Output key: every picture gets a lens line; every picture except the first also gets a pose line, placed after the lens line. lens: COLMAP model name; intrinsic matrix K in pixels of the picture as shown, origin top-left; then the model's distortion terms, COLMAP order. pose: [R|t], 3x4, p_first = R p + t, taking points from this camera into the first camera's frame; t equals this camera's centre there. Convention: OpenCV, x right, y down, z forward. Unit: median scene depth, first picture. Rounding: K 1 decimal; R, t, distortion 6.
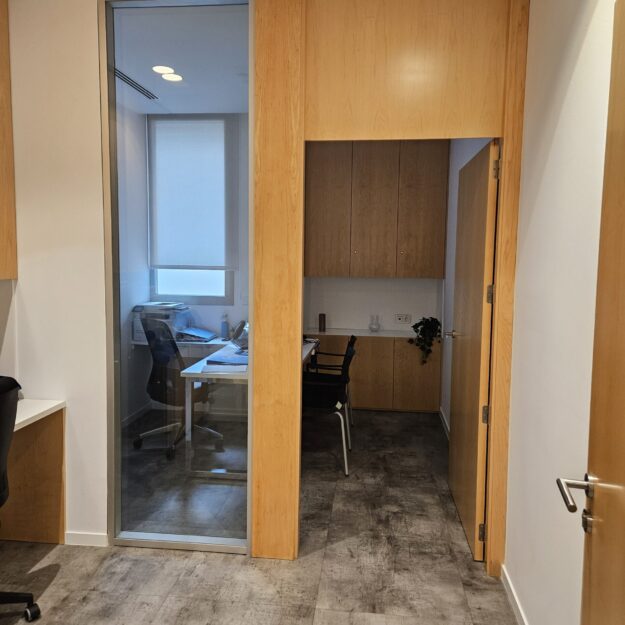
lens RADIAL K [[549.9, 0, 315.8], [0, 549.9, 305.6], [0, 0, 1]] dist [0.089727, -0.075537]
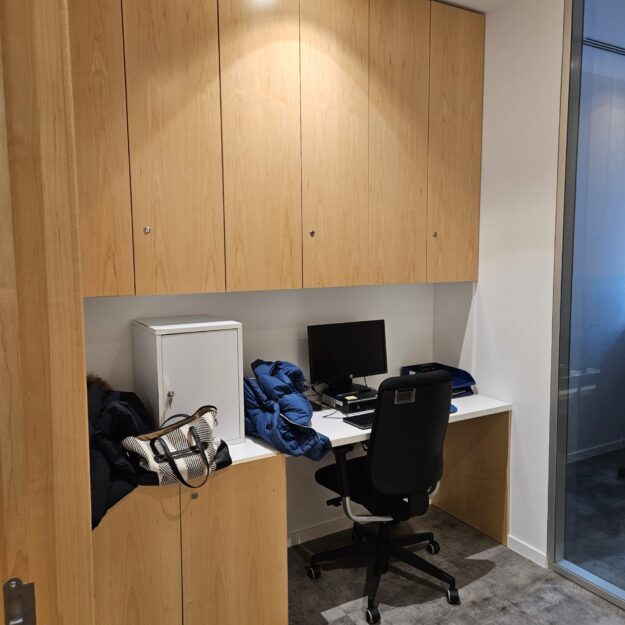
lens RADIAL K [[549.9, 0, 315.8], [0, 549.9, 305.6], [0, 0, 1]] dist [0.089727, -0.075537]
pose [[0.597157, 0.053202, -0.800358, 0.125604], [-0.058406, 0.998033, 0.022765, -0.006819], [0.799996, 0.033151, 0.599089, 0.115152]]
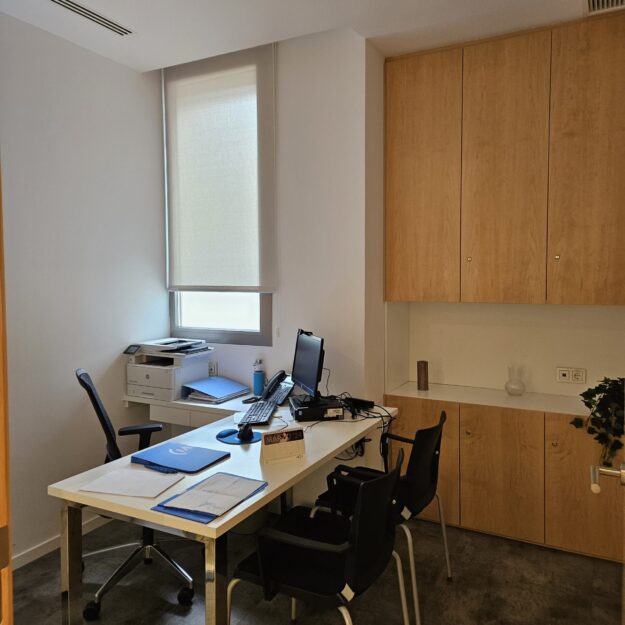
lens RADIAL K [[549.9, 0, 315.8], [0, 549.9, 305.6], [0, 0, 1]] dist [0.089727, -0.075537]
pose [[0.932880, 0.001614, -0.360183, 0.236162], [-0.014508, 0.999347, -0.033097, -0.048381], [0.359895, 0.036101, 0.932294, 0.722180]]
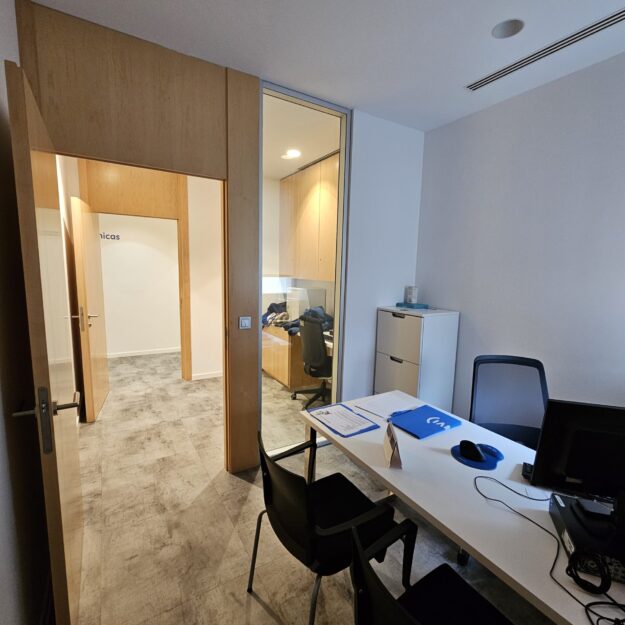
lens RADIAL K [[341.9, 0, 321.5], [0, 341.9, 314.3], [0, 0, 1]] dist [-0.000795, 0.000336]
pose [[-0.781331, 0.053352, -0.621832, 0.301345], [-0.091199, 0.975885, 0.198322, -0.154860], [0.617417, 0.211666, -0.757624, 1.688017]]
